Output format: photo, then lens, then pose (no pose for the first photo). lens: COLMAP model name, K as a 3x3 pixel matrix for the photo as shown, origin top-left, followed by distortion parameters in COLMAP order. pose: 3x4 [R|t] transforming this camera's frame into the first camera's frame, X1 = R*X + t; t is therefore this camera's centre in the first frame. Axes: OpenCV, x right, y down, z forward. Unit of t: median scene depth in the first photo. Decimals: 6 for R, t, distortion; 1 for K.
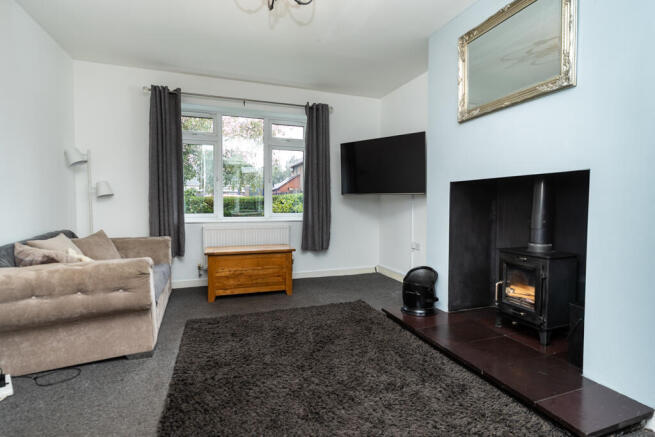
lens RADIAL K [[322.2, 0, 328.2], [0, 322.2, 215.4], [0, 0, 1]] dist [0.001843, -0.000209]
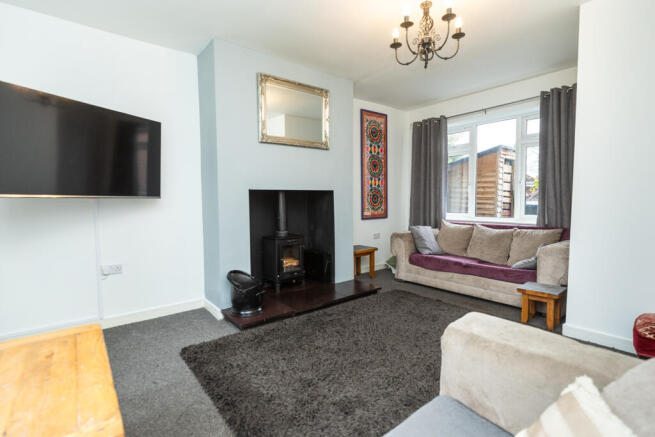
lens RADIAL K [[322.2, 0, 328.2], [0, 322.2, 215.4], [0, 0, 1]] dist [0.001843, -0.000209]
pose [[-0.337761, -0.044579, 0.940176, -0.939275], [0.046081, 0.996897, 0.063823, -0.082997], [-0.940103, 0.064881, -0.334658, 1.312878]]
